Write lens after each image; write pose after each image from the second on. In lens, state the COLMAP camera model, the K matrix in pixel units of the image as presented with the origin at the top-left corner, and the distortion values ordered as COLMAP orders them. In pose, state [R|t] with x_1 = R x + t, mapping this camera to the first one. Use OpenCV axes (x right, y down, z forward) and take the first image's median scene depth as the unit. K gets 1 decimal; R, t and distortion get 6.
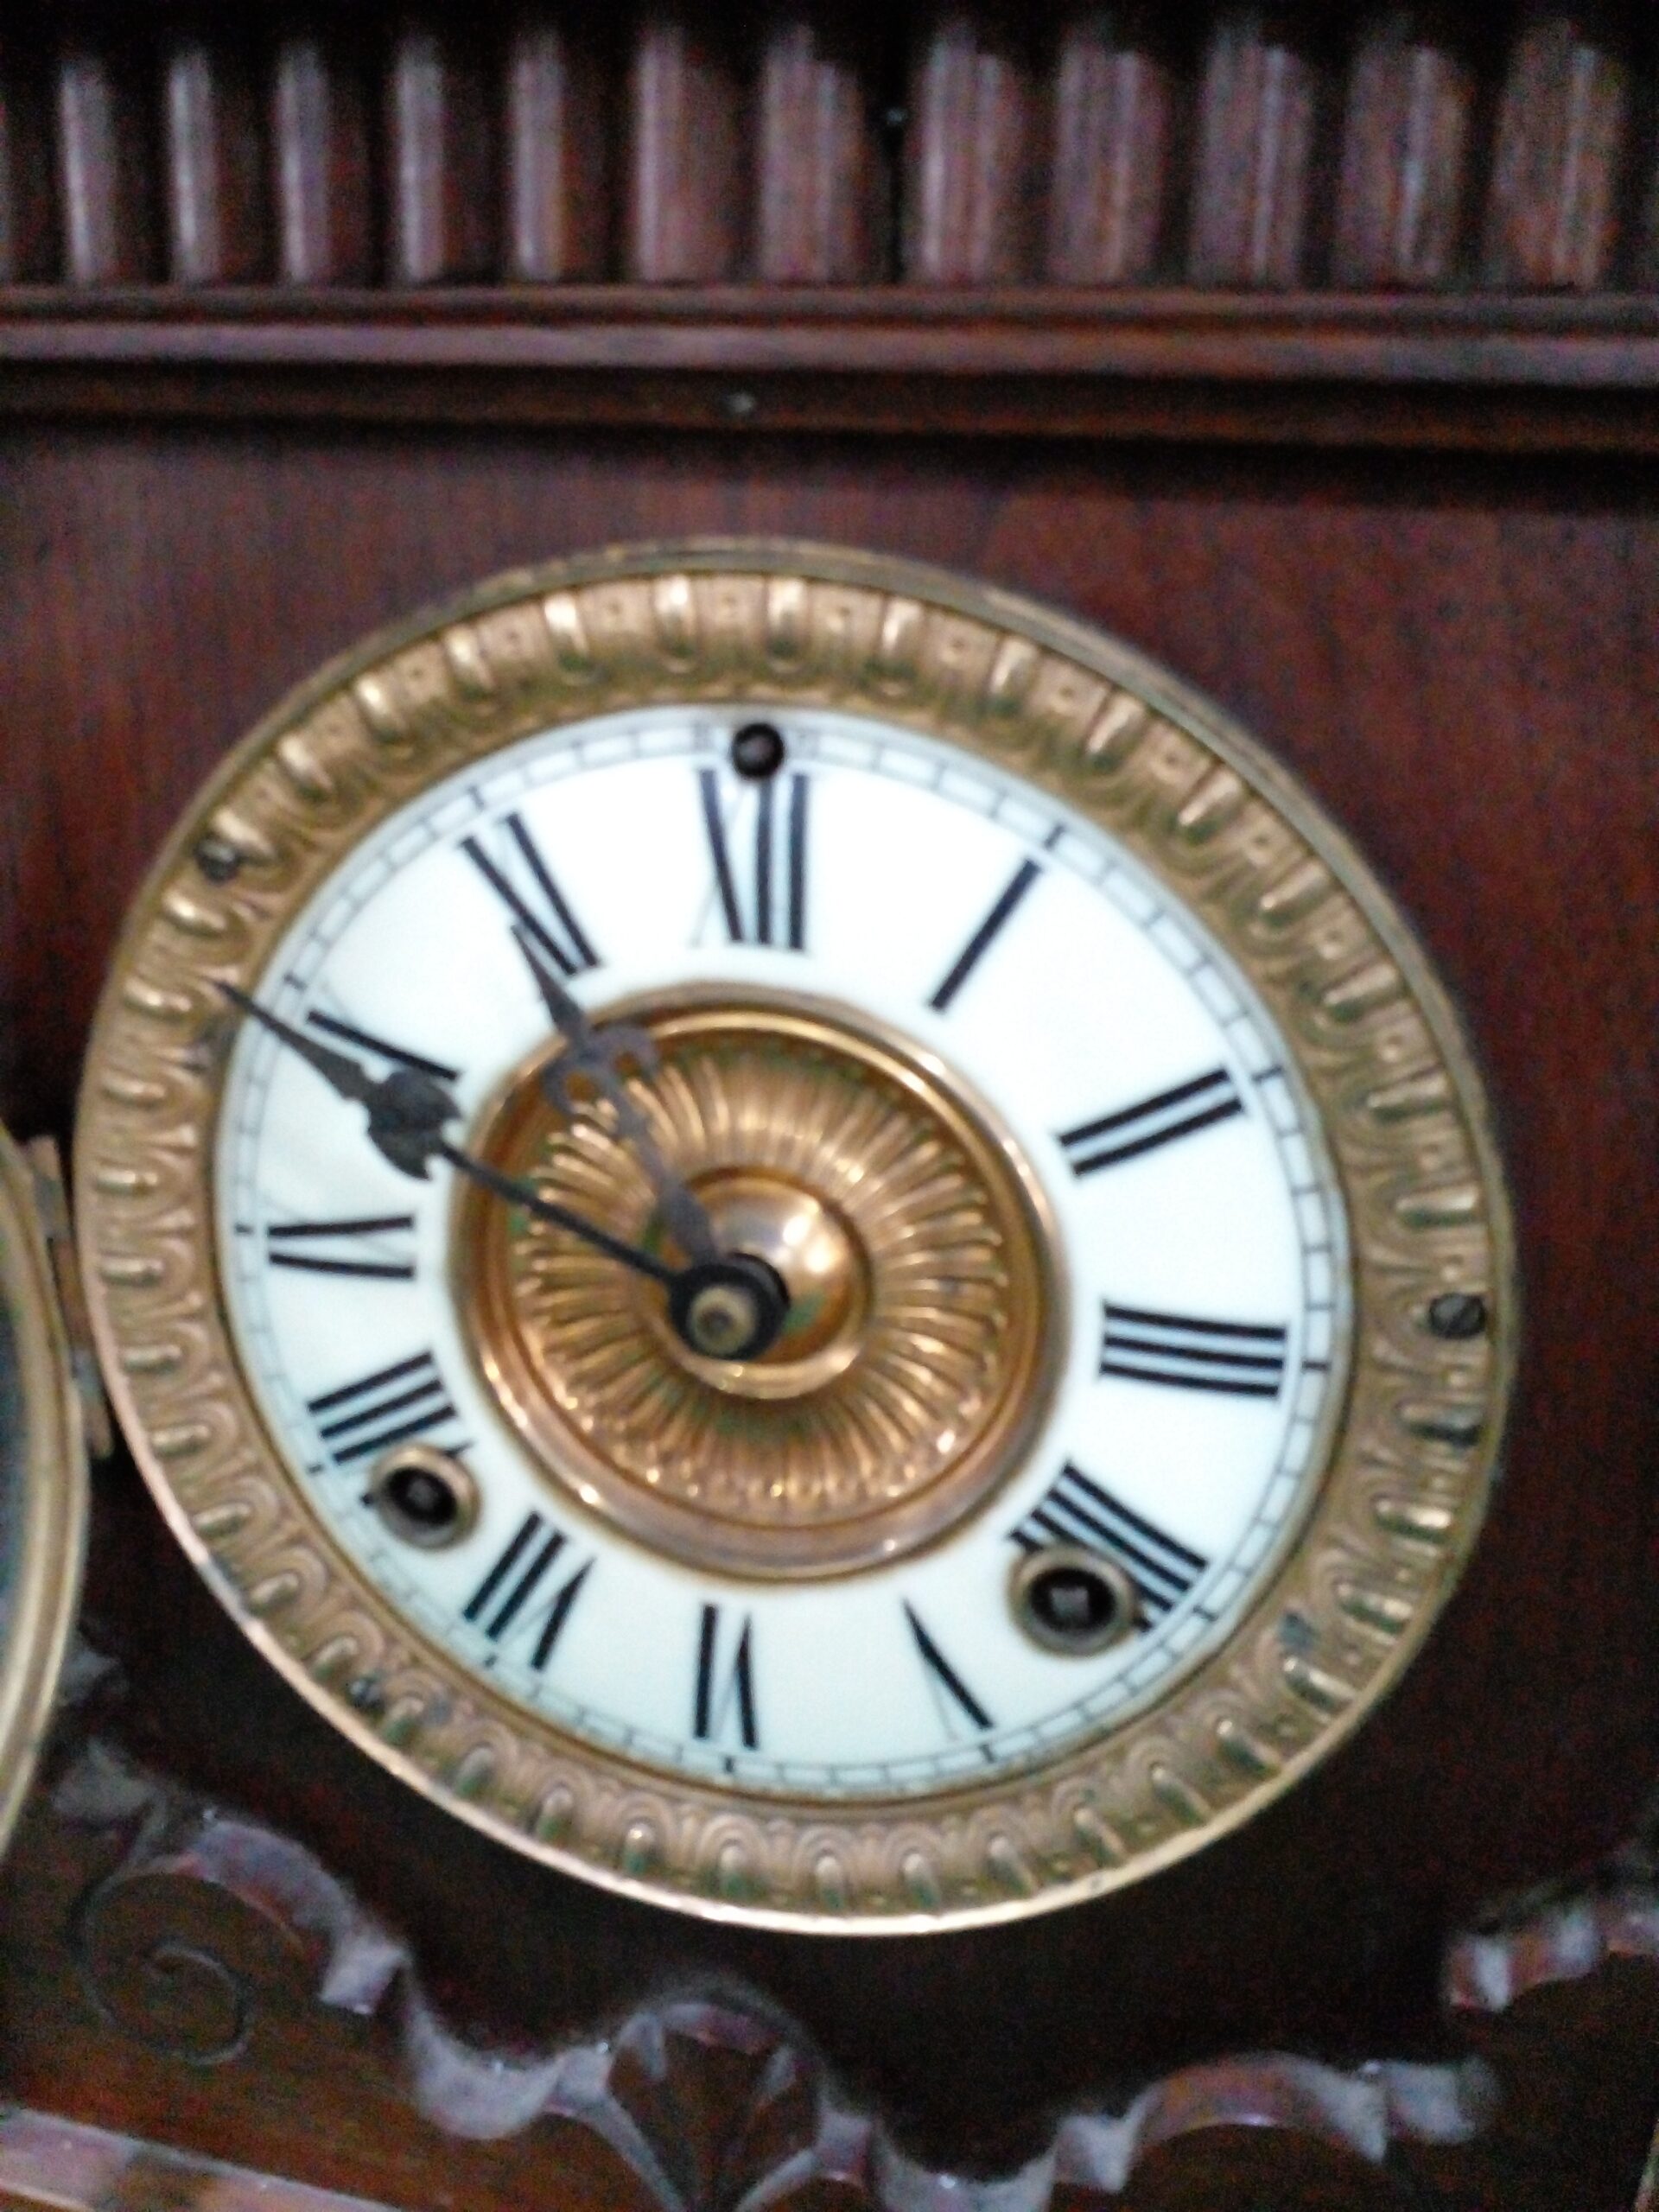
lens RADIAL K [[1795.9, 0, 799.0], [0, 1795.9, 1081.4], [0, 0, 1]] dist [0.005790, -0.018166]
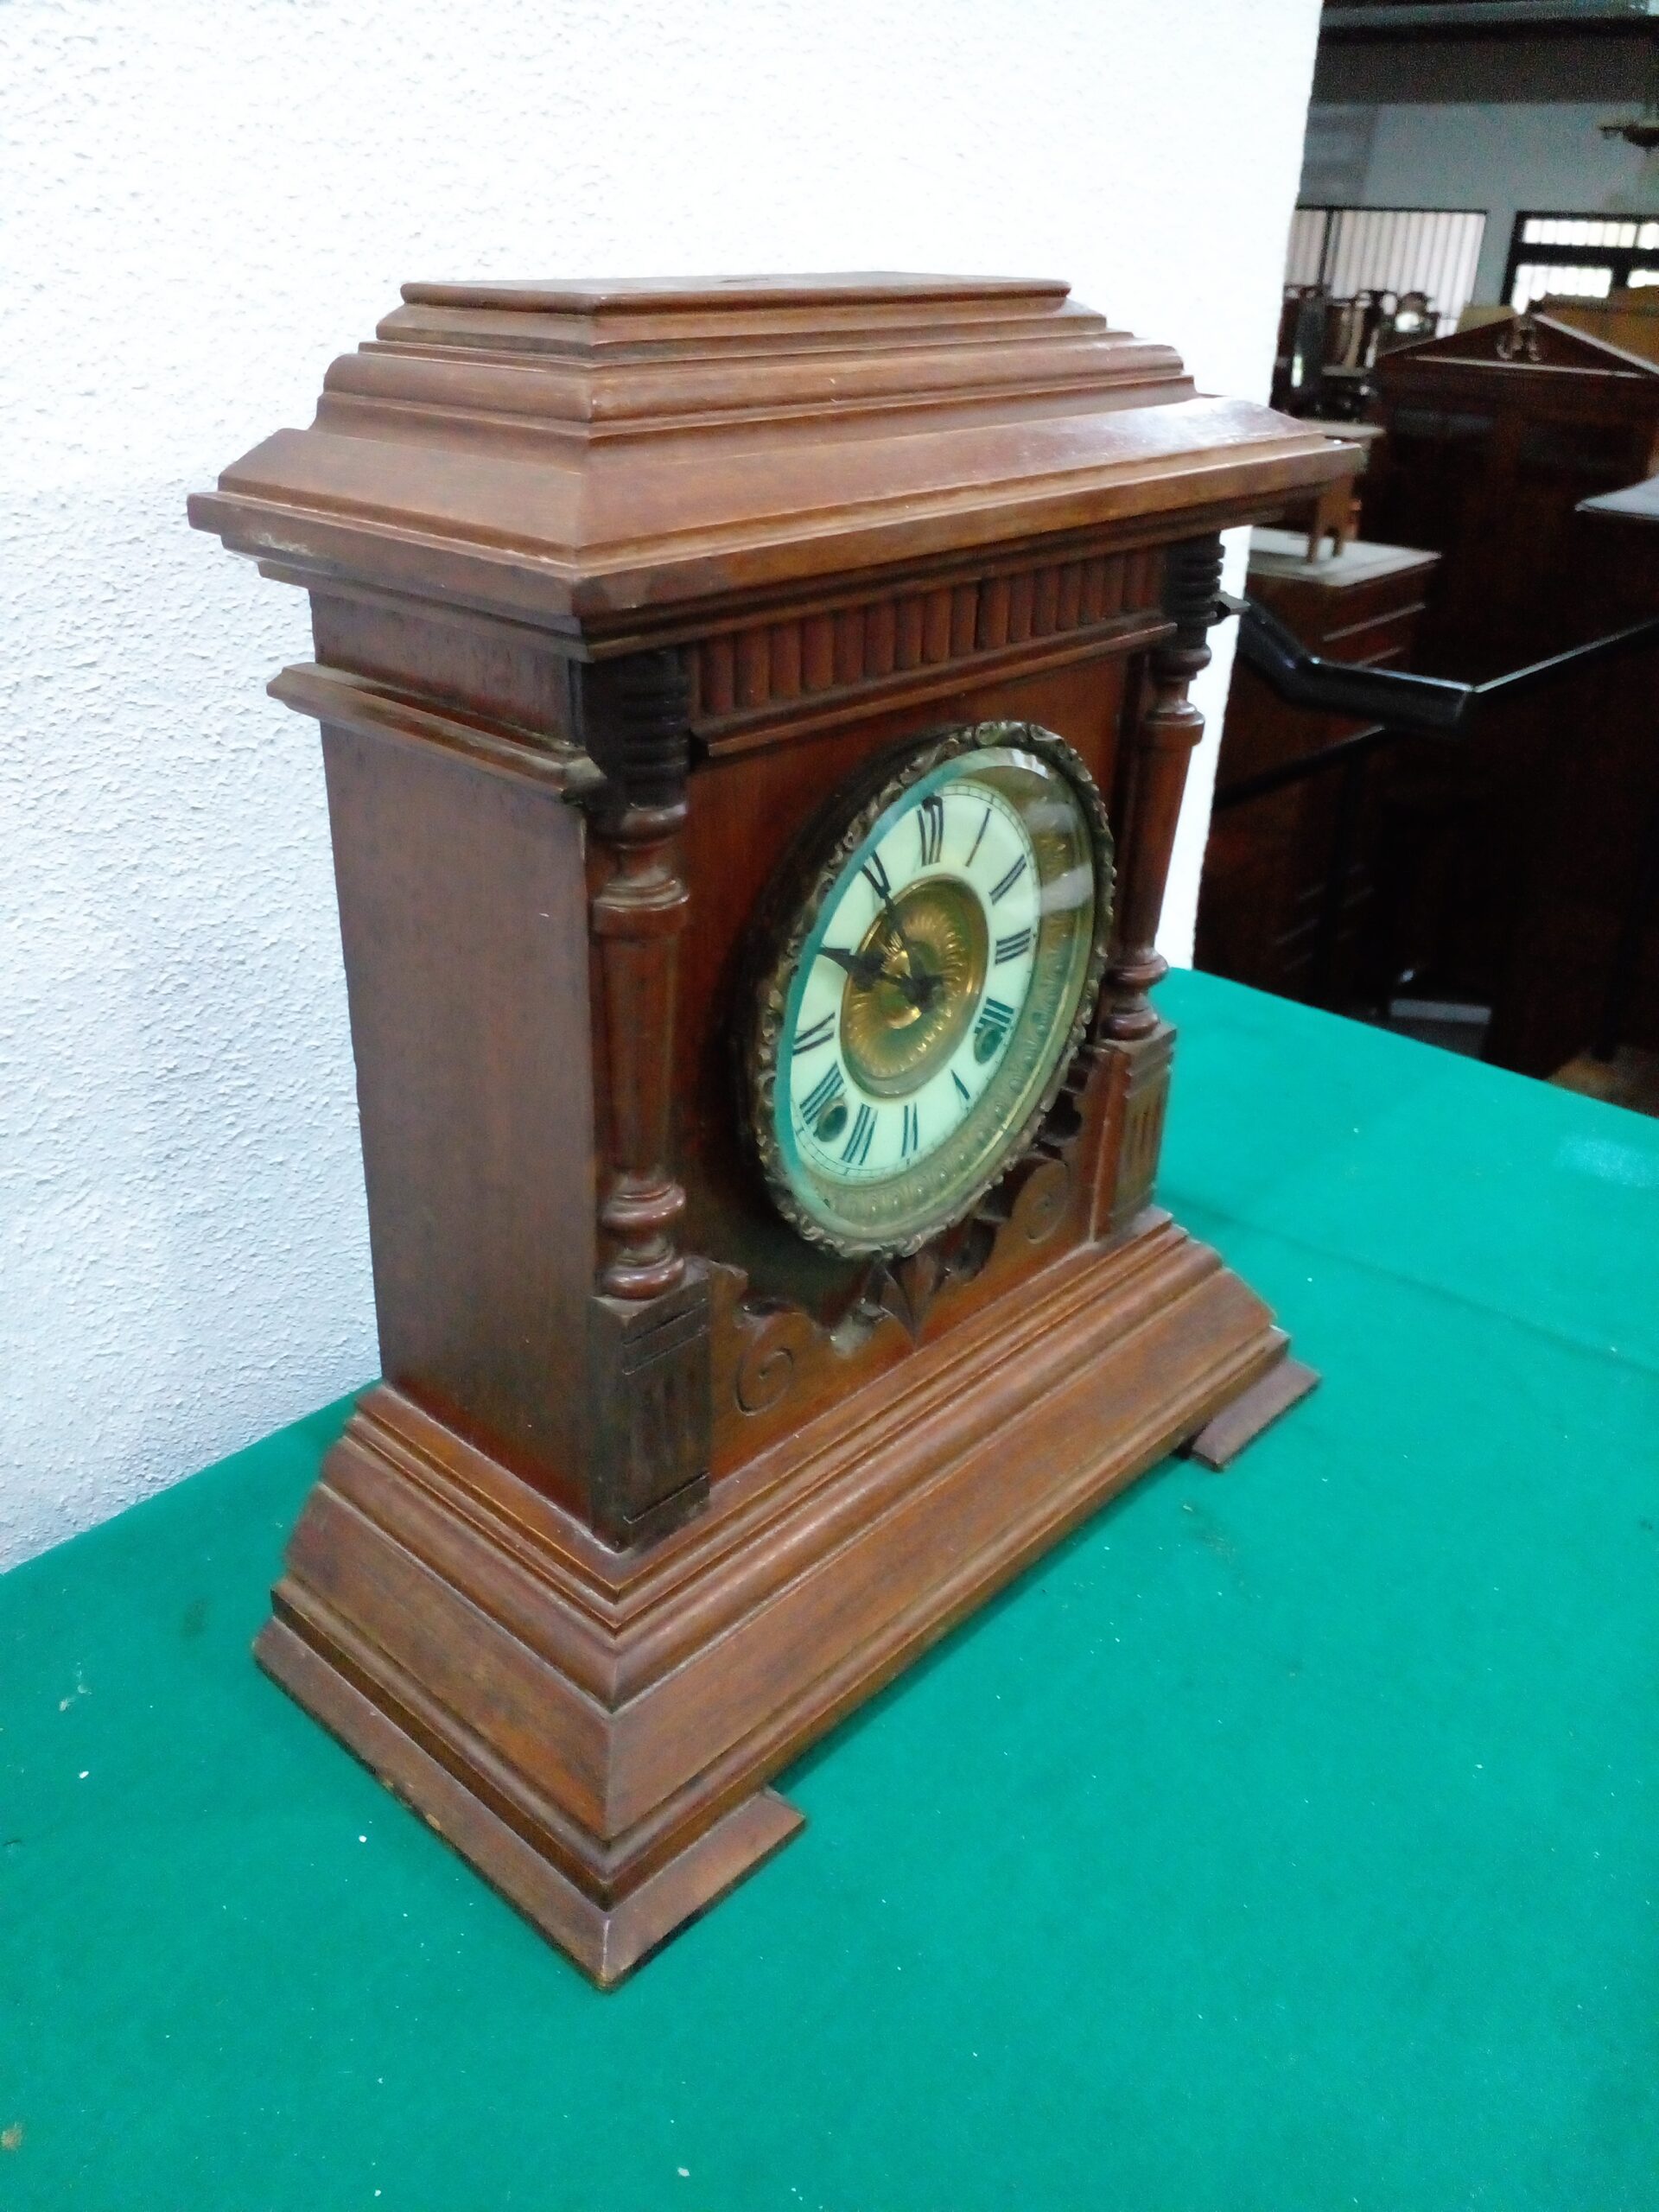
lens RADIAL K [[1795.9, 0, 771.7], [0, 1795.9, 1112.2], [0, 0, 1]] dist [0.005790, -0.018166]
pose [[0.488182, -0.422335, 0.763748, -2.238904], [0.247617, 0.906179, 0.342821, -0.684180], [-0.836878, 0.021757, 0.546958, -0.319238]]
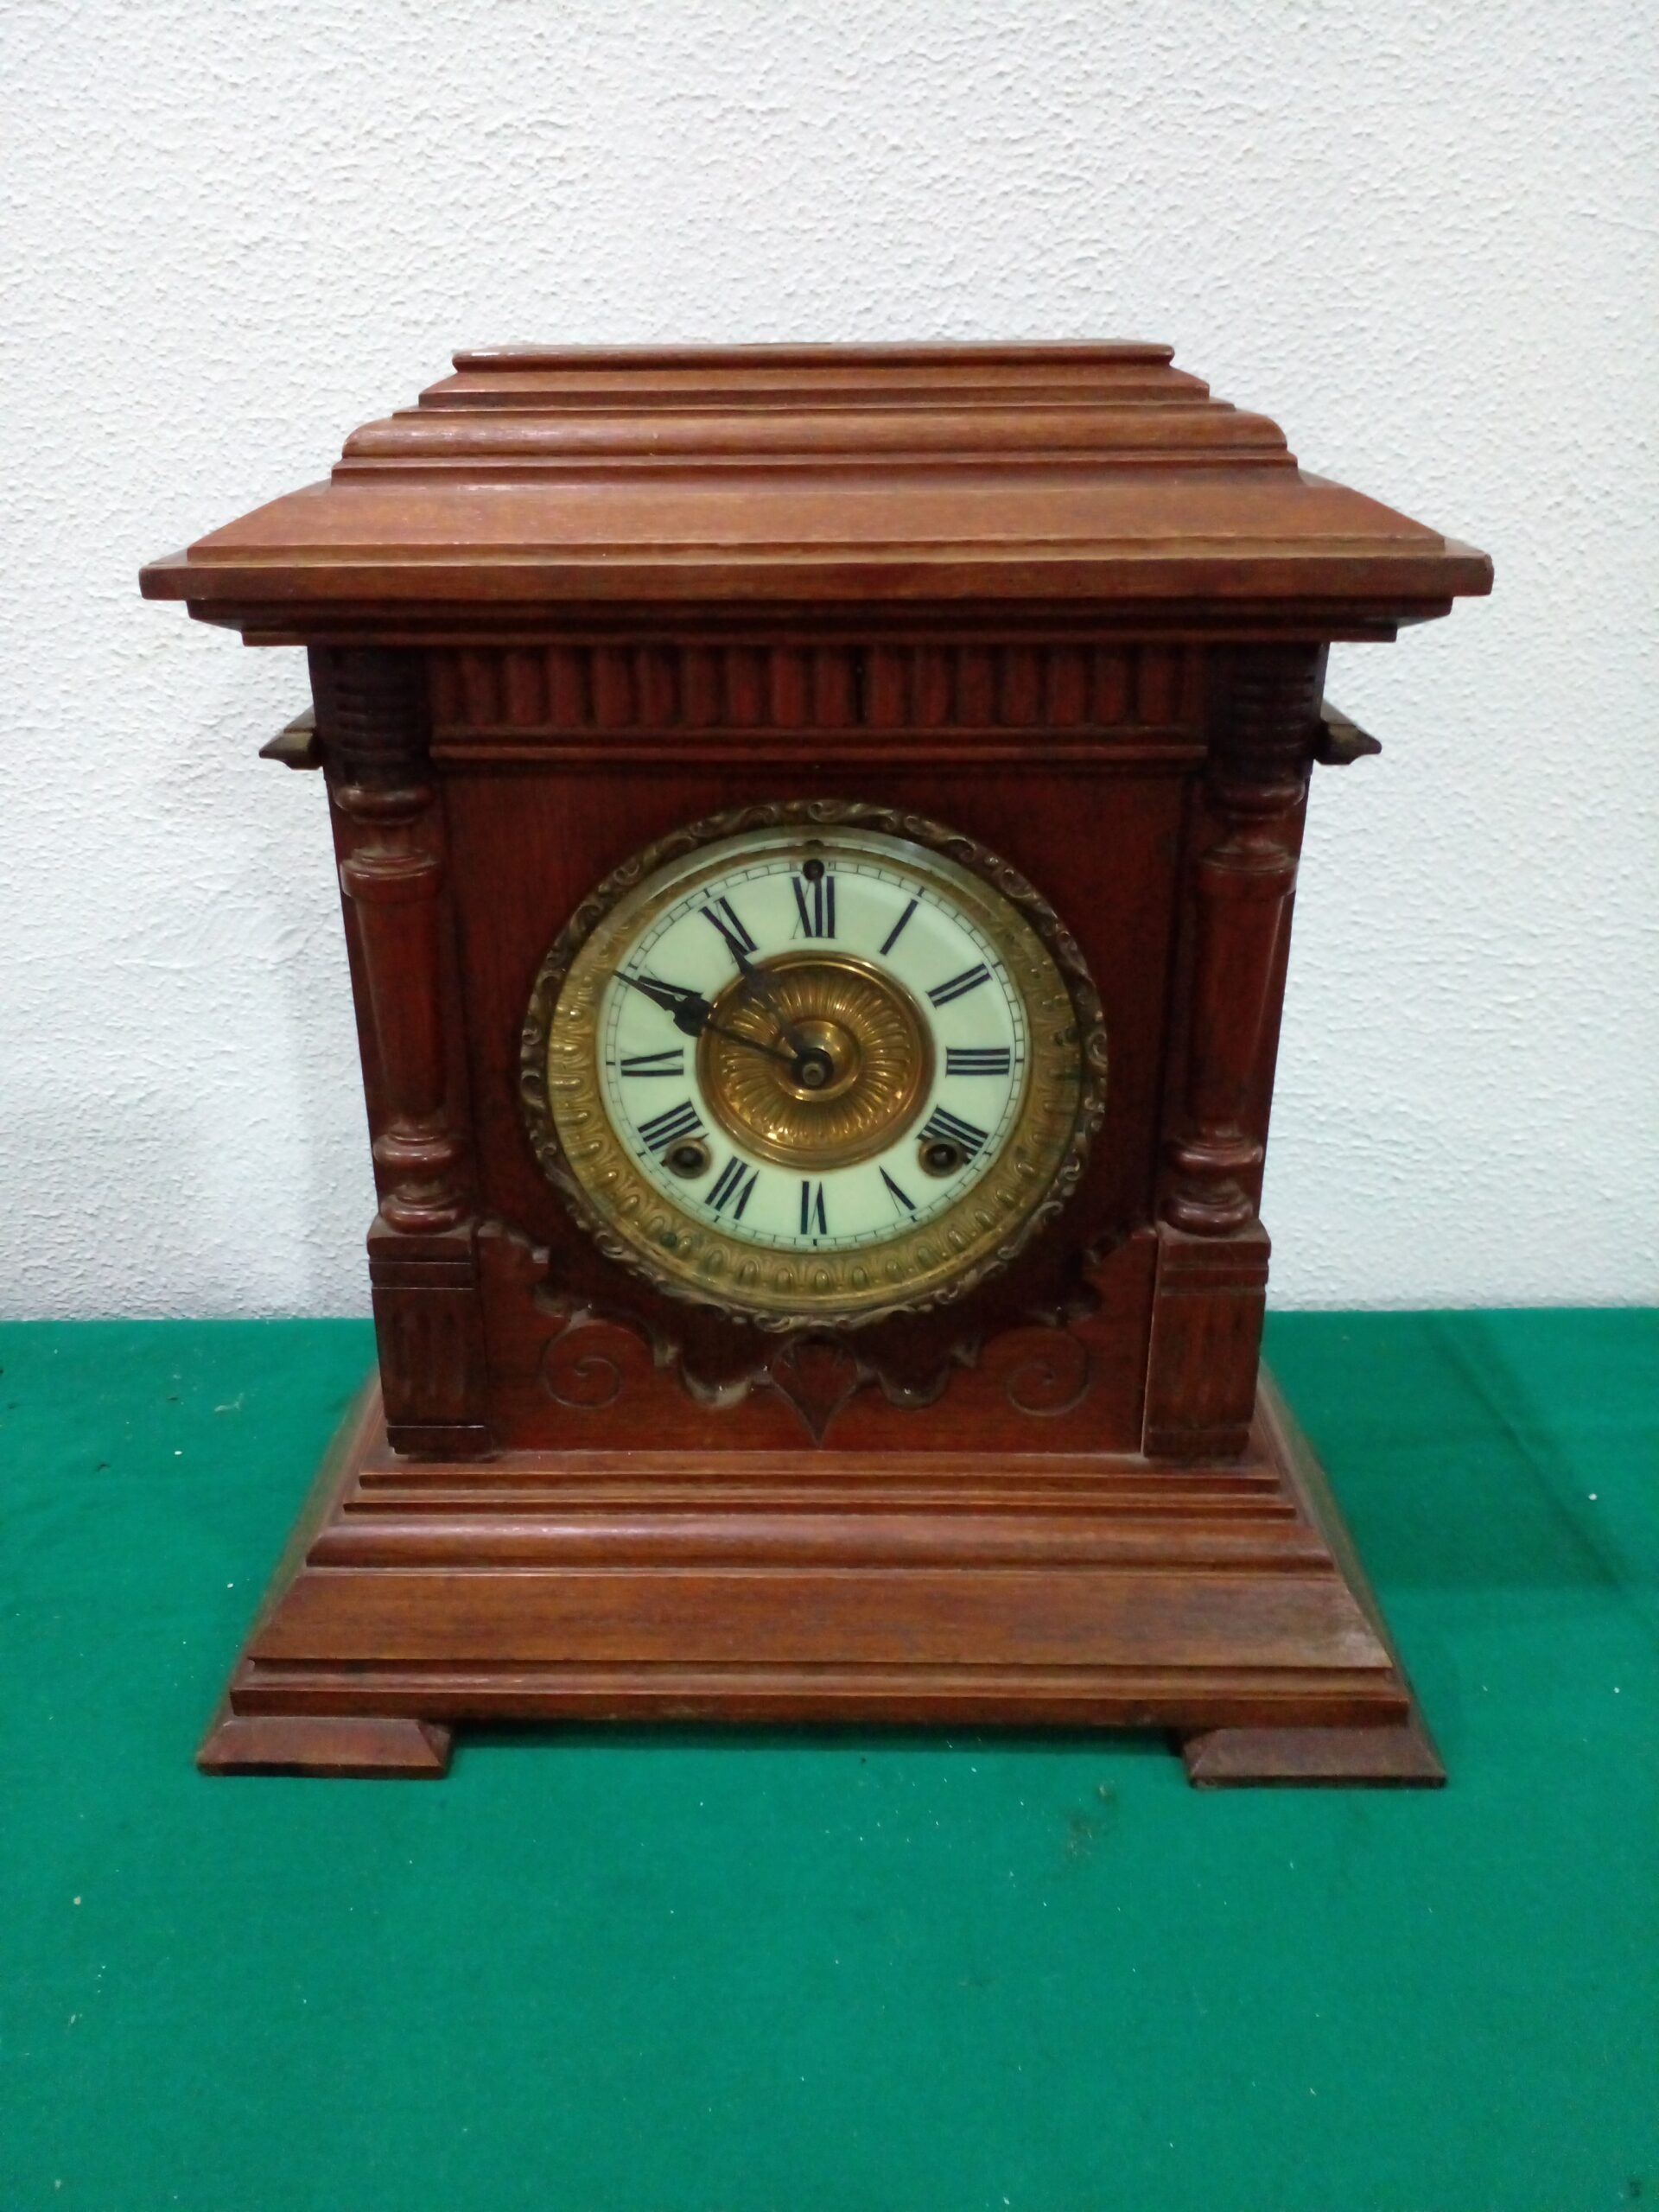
lens RADIAL K [[1795.9, 0, 777.7], [0, 1795.9, 1109.3], [0, 0, 1]] dist [0.005790, -0.018166]
pose [[0.974340, -0.132621, 0.181861, -0.554262], [0.106005, 0.983137, 0.149014, -0.208406], [-0.198556, -0.125913, 0.971968, -1.535246]]
